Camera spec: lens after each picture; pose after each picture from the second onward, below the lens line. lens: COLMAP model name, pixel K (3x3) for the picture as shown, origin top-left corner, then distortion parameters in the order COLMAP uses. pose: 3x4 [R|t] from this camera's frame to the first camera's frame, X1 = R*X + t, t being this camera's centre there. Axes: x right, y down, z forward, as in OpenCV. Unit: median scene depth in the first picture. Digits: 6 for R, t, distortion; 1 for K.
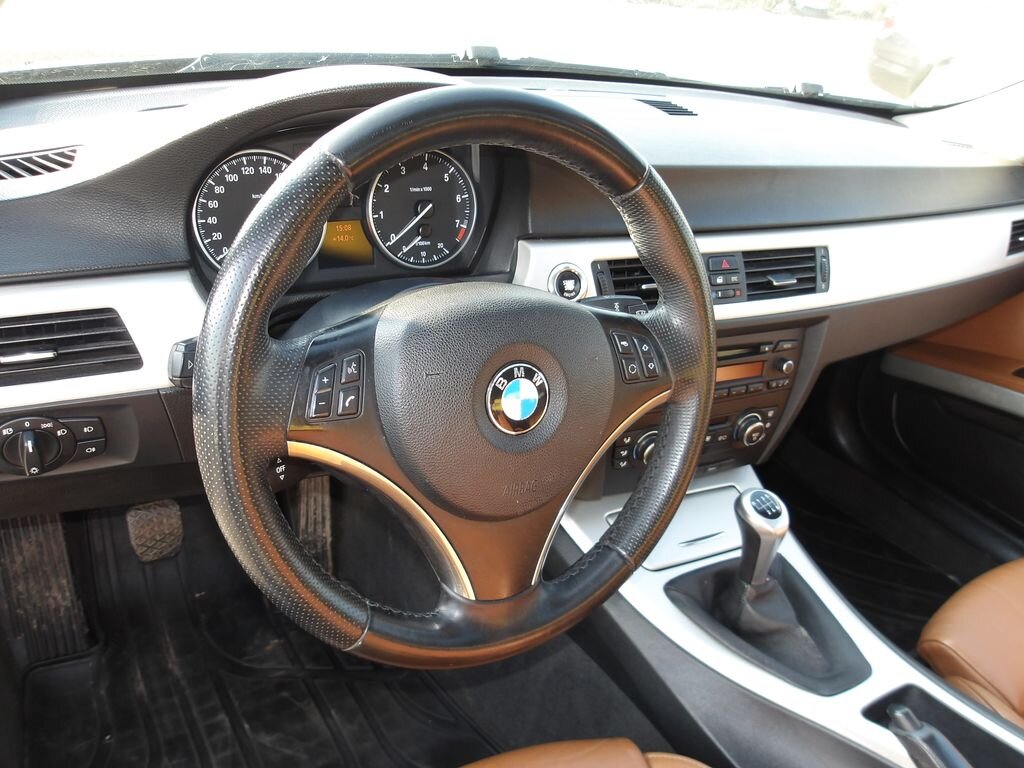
lens RADIAL K [[876.0, 0, 507.9], [0, 876.0, 388.4], [0, 0, 1]] dist [0.001822, 0.022341]
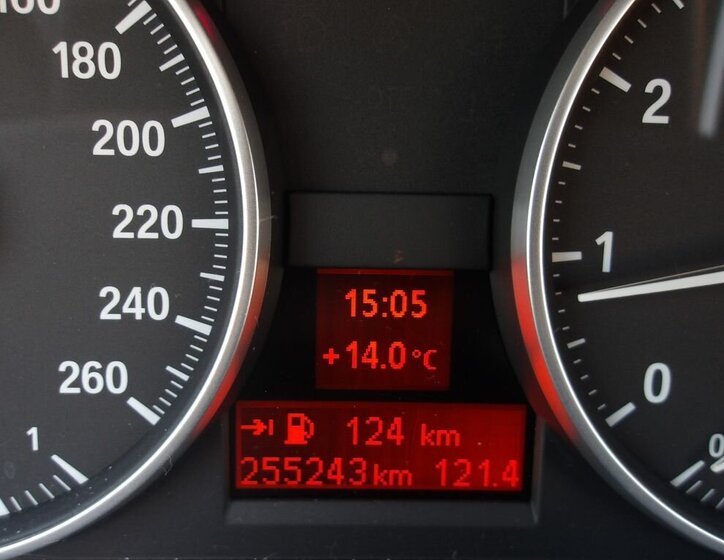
lens RADIAL K [[636.9, 0, 362.2], [0, 636.9, 279.1], [0, 0, 1]] dist [0.006909, 0.008448]
pose [[0.876216, 0.109359, -0.469347, -0.117708], [-0.161715, 0.984164, -0.072590, -0.163762], [0.453976, 0.139505, 0.880025, 0.808439]]
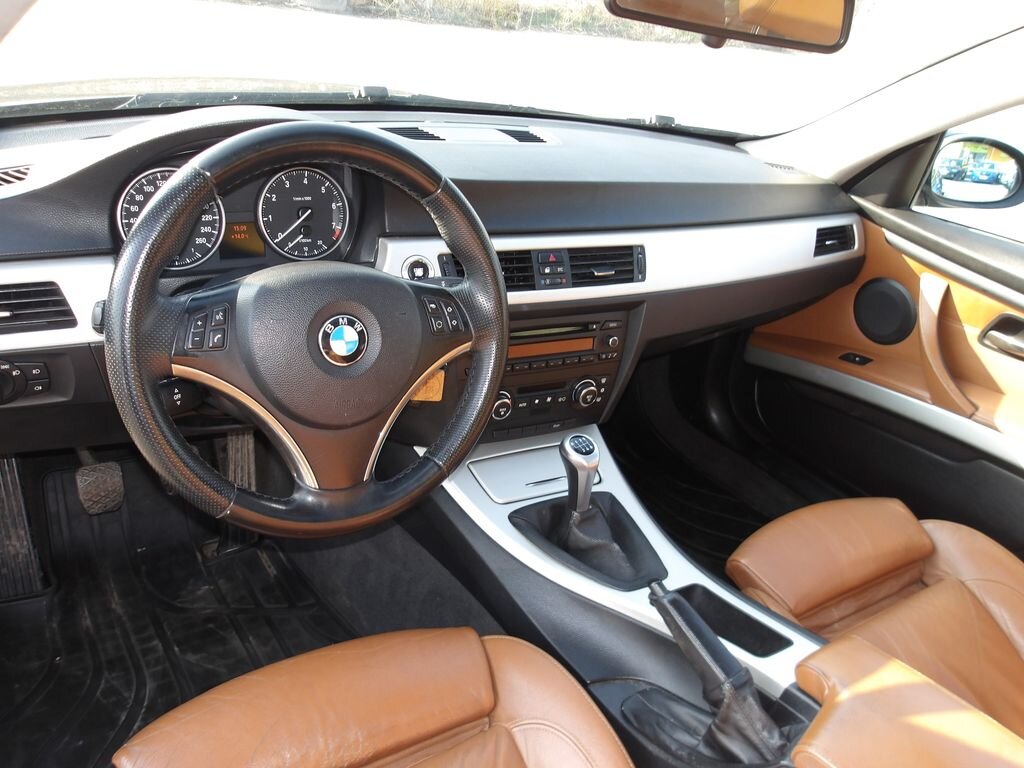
lens RADIAL K [[876.0, 0, 511.0], [0, 876.0, 383.0], [0, 0, 1]] dist [0.001822, 0.022341]
pose [[0.999470, -0.010120, 0.030947, 0.158512], [0.011174, 0.999357, -0.034081, 0.088174], [-0.030582, 0.034409, 0.998940, -0.280480]]
